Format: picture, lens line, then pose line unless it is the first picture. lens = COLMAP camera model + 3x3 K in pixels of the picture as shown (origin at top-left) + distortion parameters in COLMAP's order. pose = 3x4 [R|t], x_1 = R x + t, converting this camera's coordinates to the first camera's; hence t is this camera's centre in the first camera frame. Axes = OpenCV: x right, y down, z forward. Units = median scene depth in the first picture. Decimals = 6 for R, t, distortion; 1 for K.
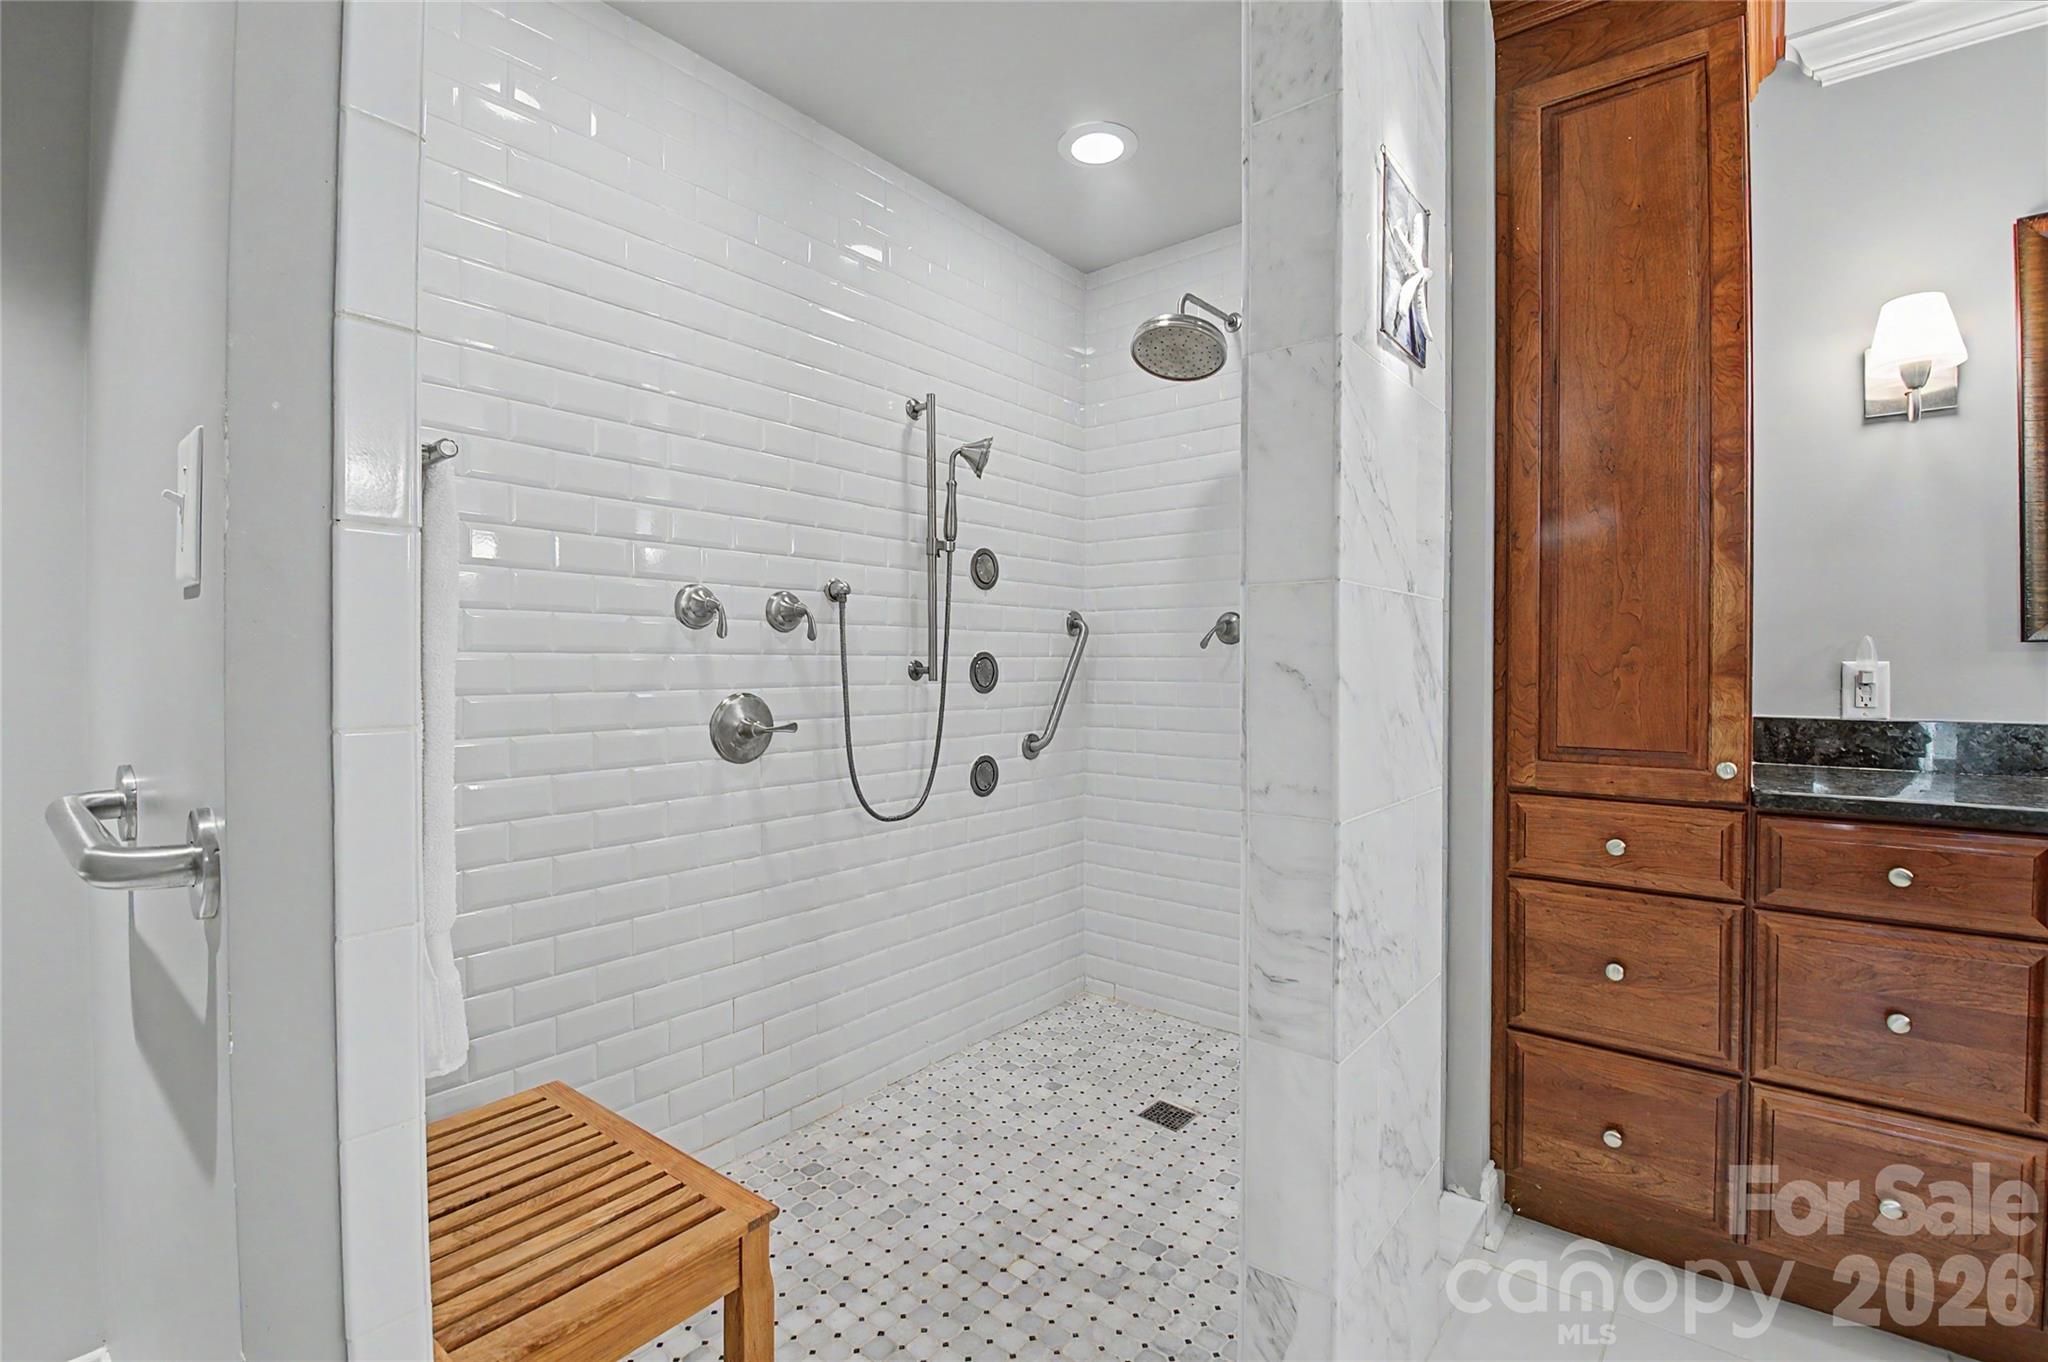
lens RADIAL K [[904.5, 0, 1024.0], [0, 904.5, 681.0], [0, 0, 1]] dist [0.027464, -0.063544]
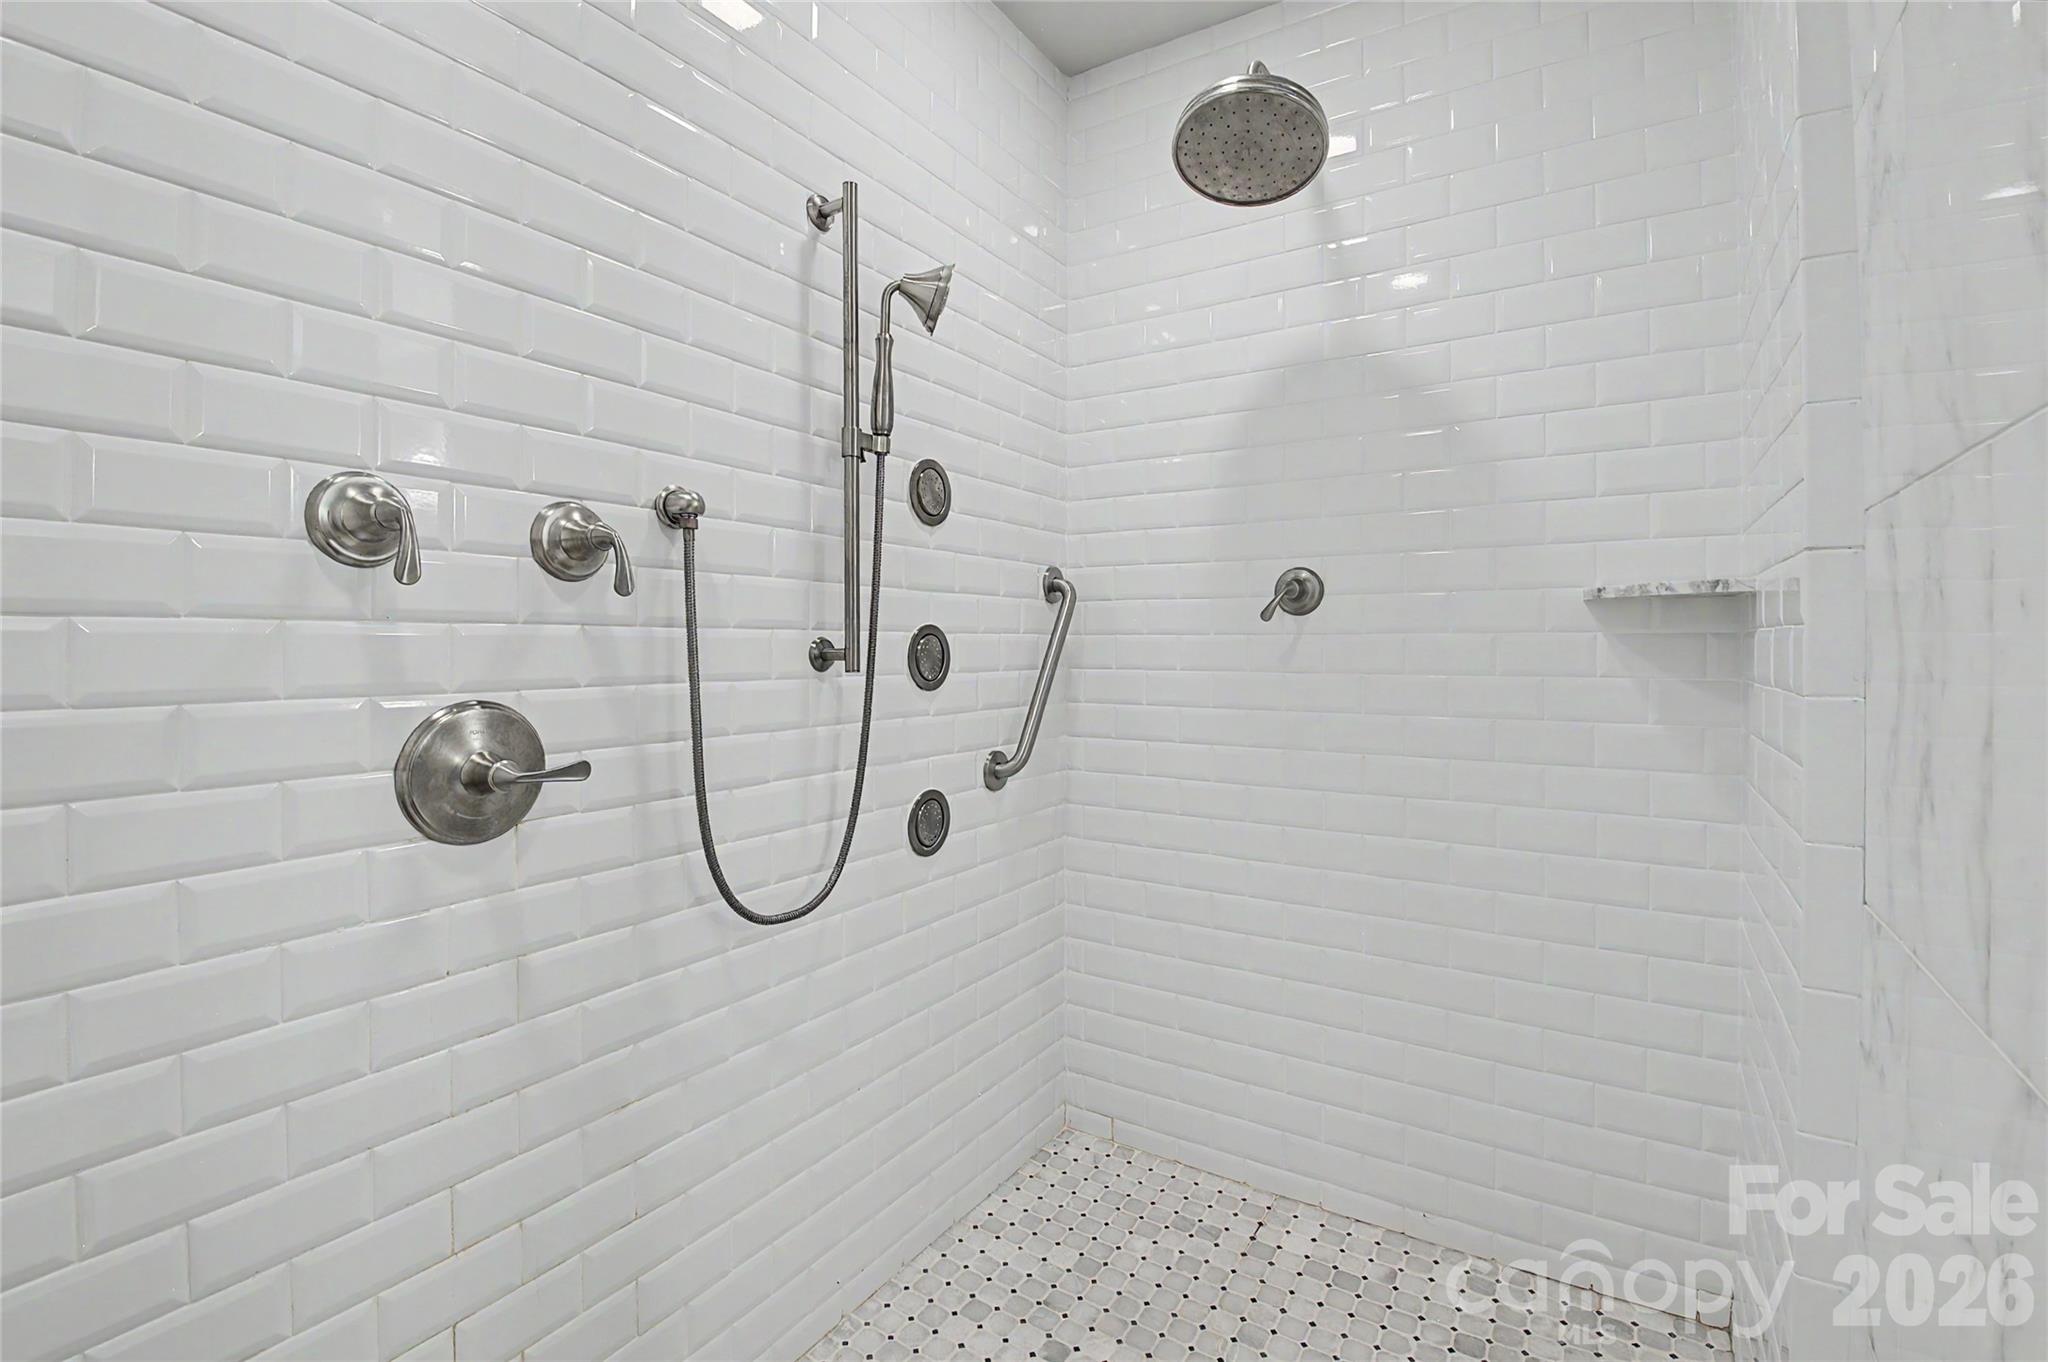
lens RADIAL K [[938.6, 0, 1030.1], [0, 938.6, 645.4], [0, 0, 1]] dist [0.012506, -0.000029]
pose [[0.991815, 0.001601, 0.127672, -0.063847], [0.000783, 0.999826, -0.018622, -0.006242], [-0.127679, 0.018569, 0.991642, 0.380713]]
